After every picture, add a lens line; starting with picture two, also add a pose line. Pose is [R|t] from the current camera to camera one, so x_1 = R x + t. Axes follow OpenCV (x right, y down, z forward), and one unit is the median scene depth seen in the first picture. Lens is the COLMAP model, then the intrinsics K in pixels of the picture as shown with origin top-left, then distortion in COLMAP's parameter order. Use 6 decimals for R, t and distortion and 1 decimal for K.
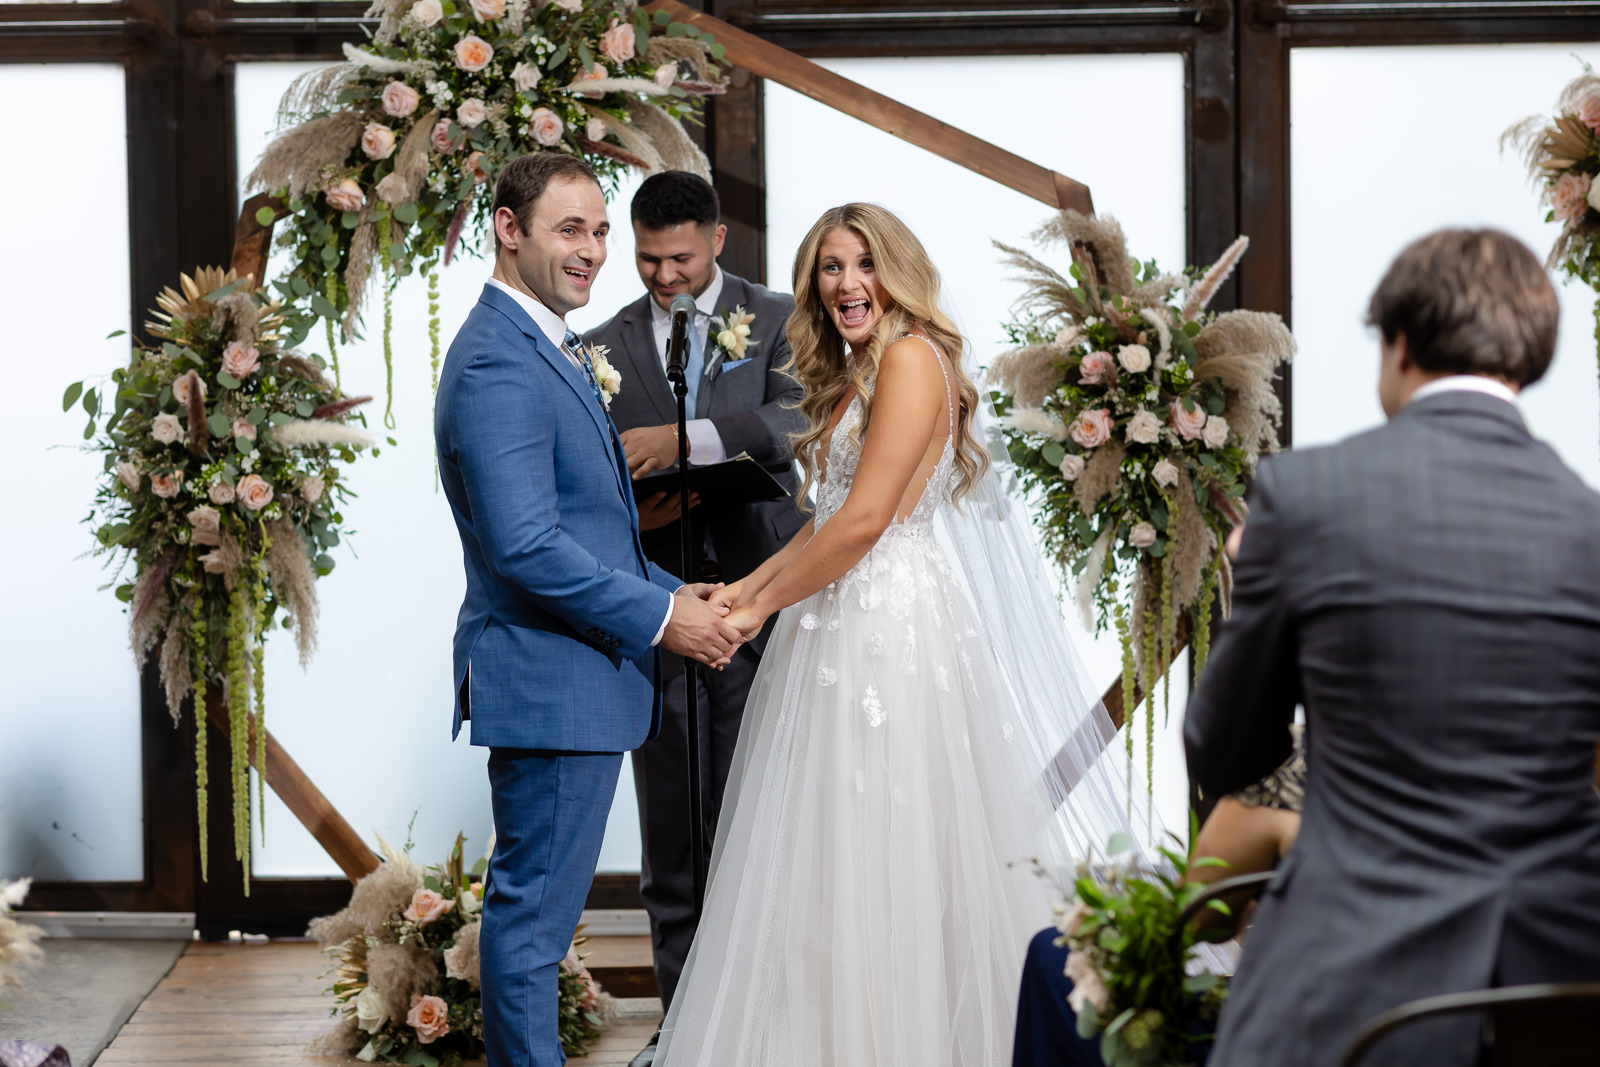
lens RADIAL K [[4010.6, 0, 792.8], [0, 4010.6, 531.8], [0, 0, 1]] dist [0.023928, 0.000000]
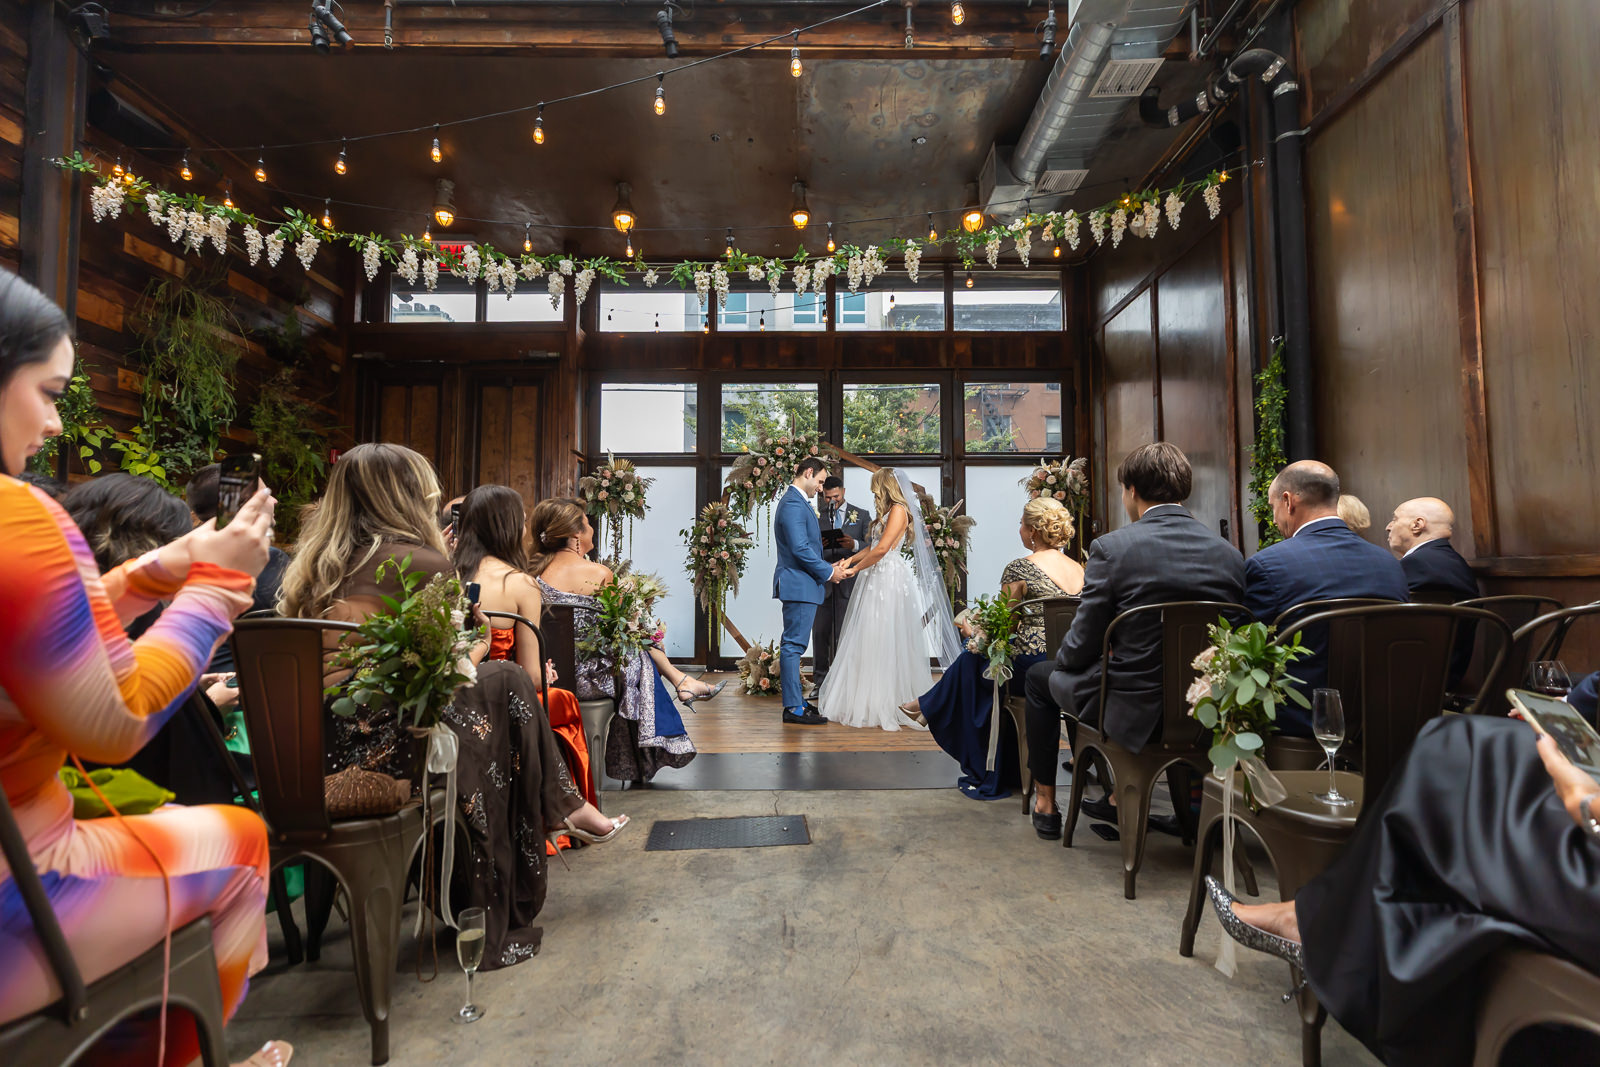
lens RADIAL K [[750.0, 0, 801.2], [0, 750.0, 521.7], [0, 0, 1]] dist [0.002624, 0.000838]
pose [[0.999644, 0.011982, -0.023854, -0.037053], [-0.015158, 0.990353, -0.137738, 0.061428], [0.021973, 0.138051, 0.990181, 0.226782]]
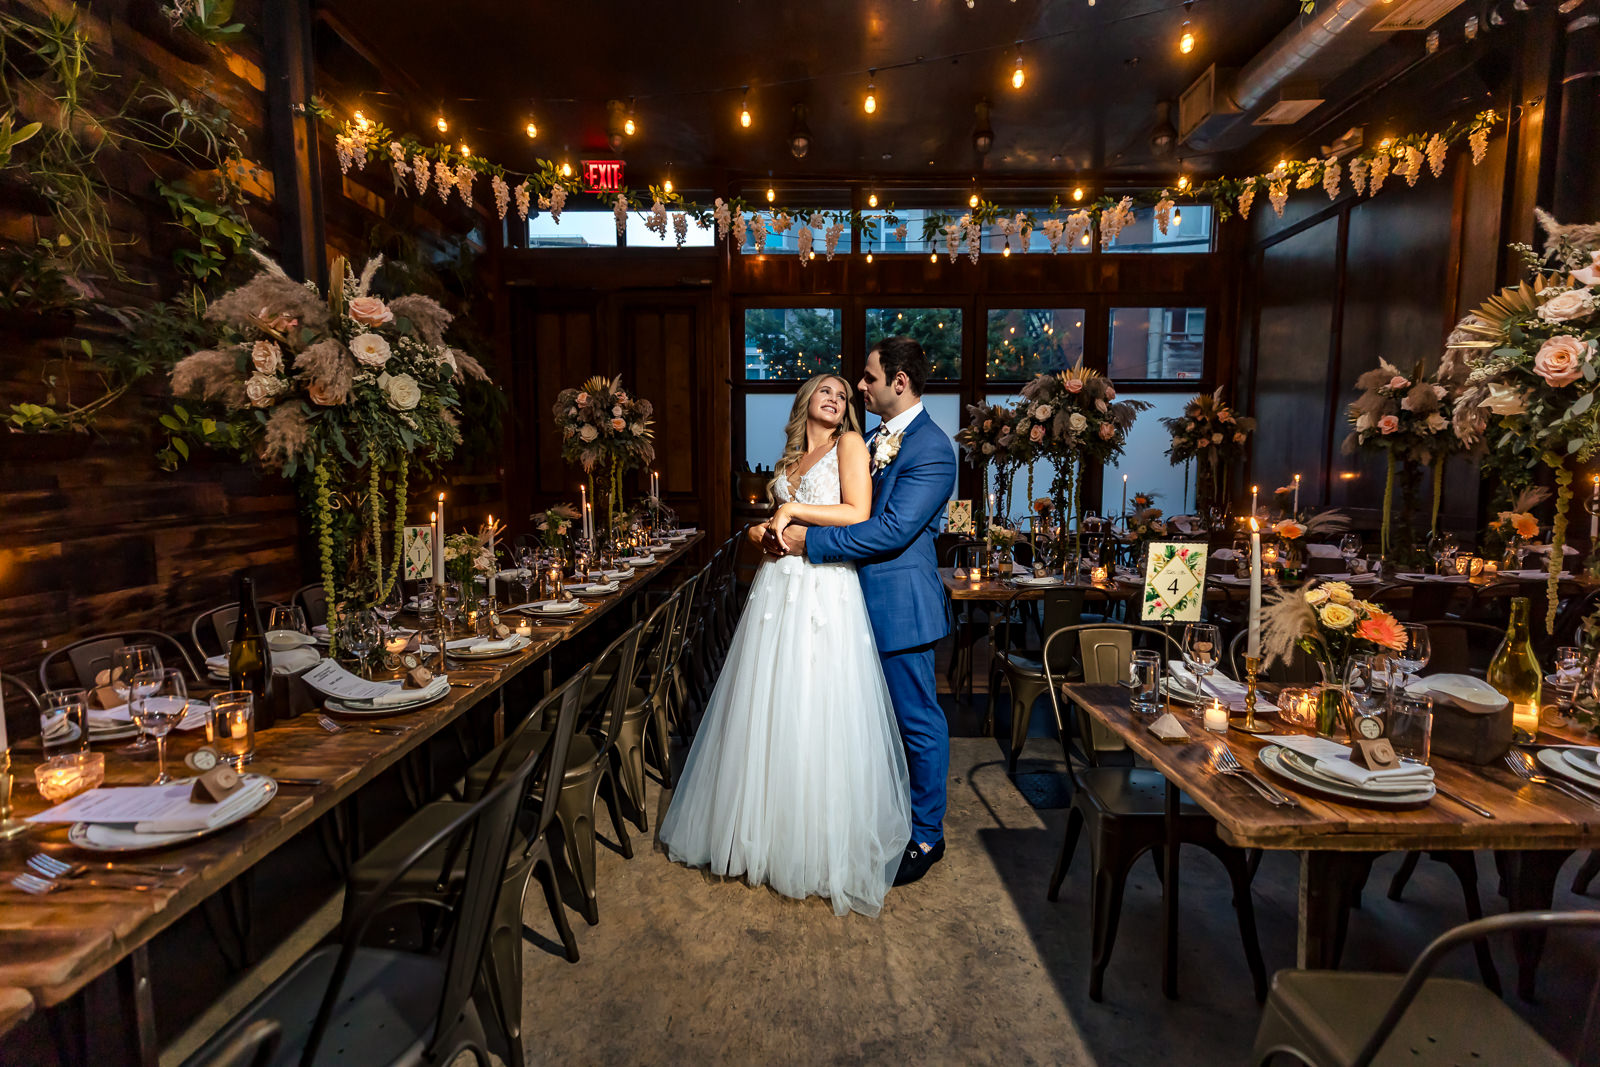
lens RADIAL K [[750.0, 0, 807.8], [0, 750.0, 522.1], [0, 0, 1]] dist [0.002624, 0.000838]
pose [[0.999540, 0.015428, -0.026121, -0.207477], [-0.015199, 0.999844, 0.008953, 0.019742], [0.026256, -0.008551, 0.999619, 0.195824]]
